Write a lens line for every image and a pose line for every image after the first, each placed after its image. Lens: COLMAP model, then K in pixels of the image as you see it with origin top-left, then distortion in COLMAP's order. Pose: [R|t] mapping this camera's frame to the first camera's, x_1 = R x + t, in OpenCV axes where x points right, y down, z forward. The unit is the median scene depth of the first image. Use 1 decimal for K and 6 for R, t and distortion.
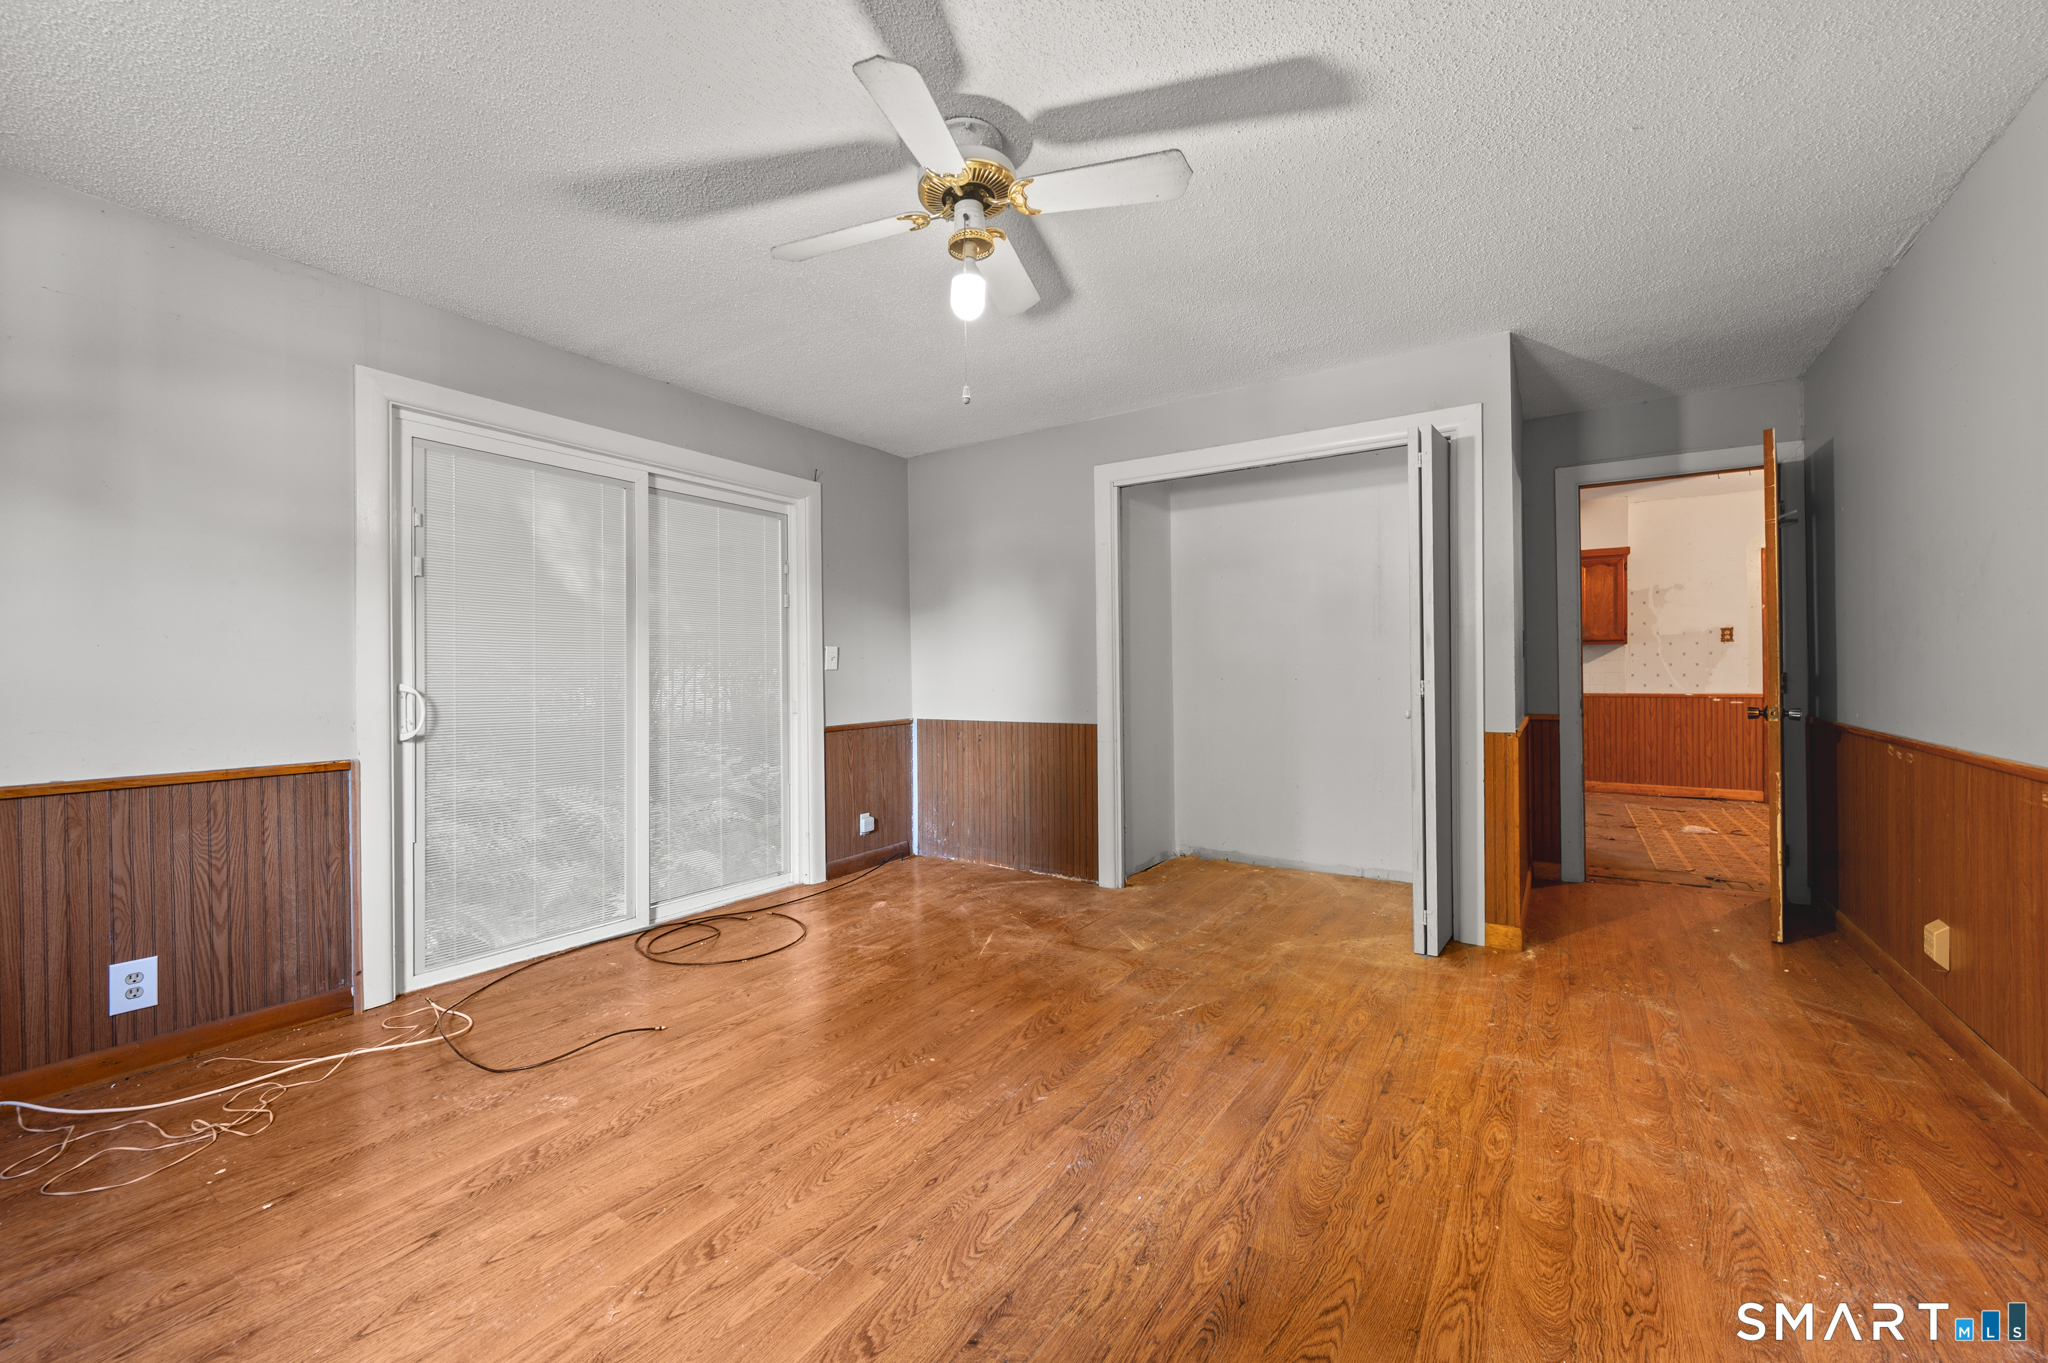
lens RADIAL K [[845.8, 0, 1016.7], [0, 845.8, 690.8], [0, 0, 1]] dist [-0.002224, -0.000322]
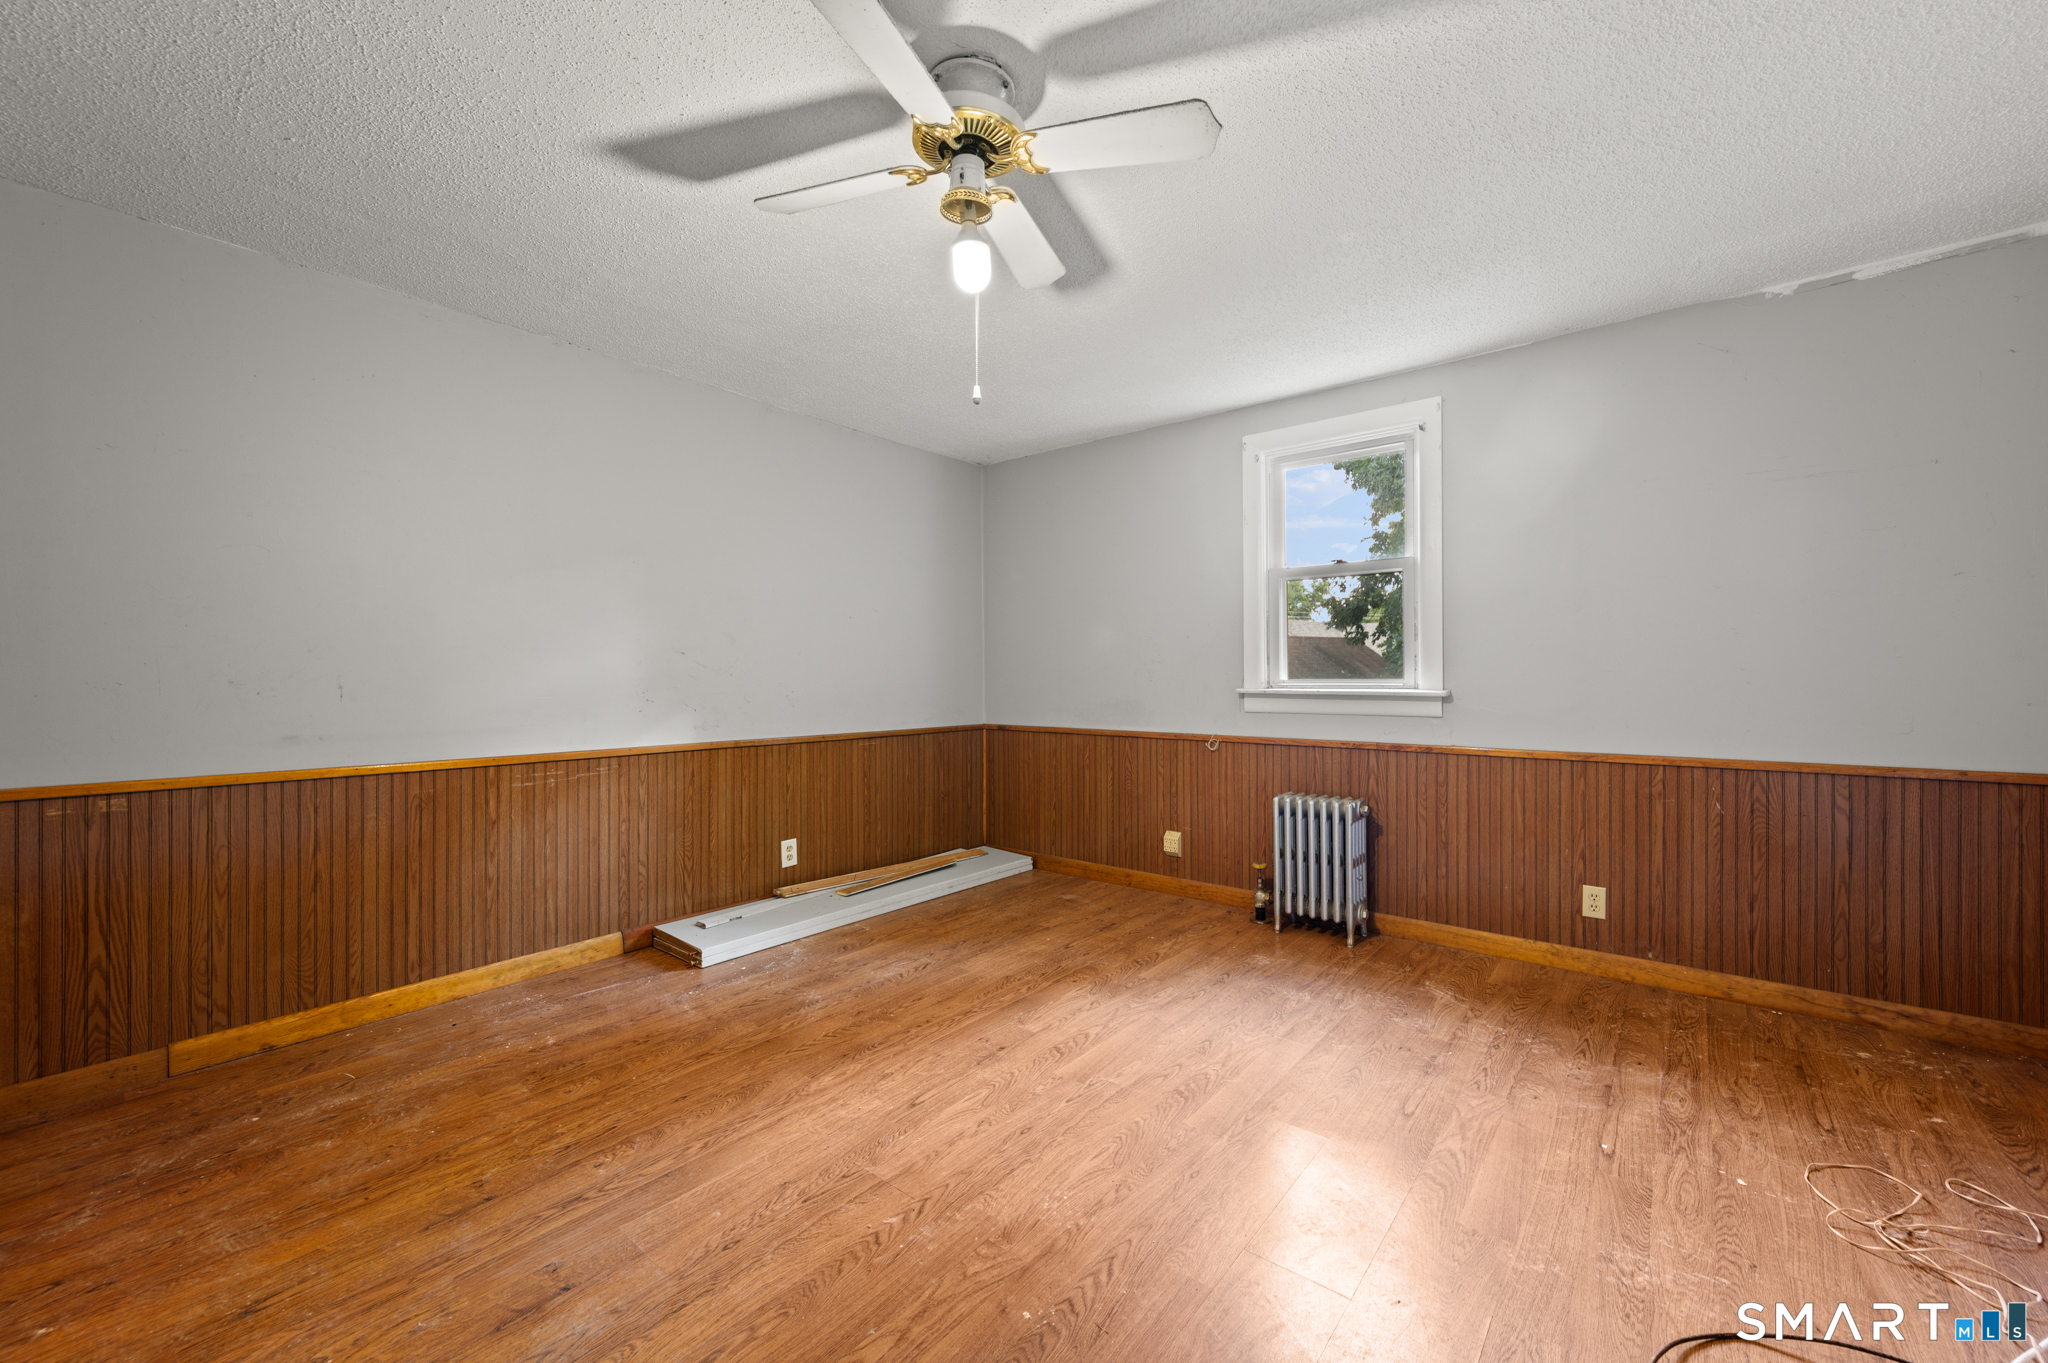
lens RADIAL K [[845.8, 0, 1016.7], [0, 845.8, 690.8], [0, 0, 1]] dist [-0.002224, -0.000322]
pose [[-0.994603, 0.014360, 0.102752, -0.208623], [0.018209, 0.999163, 0.036625, -0.058039], [-0.102140, 0.038298, -0.994033, 2.052561]]
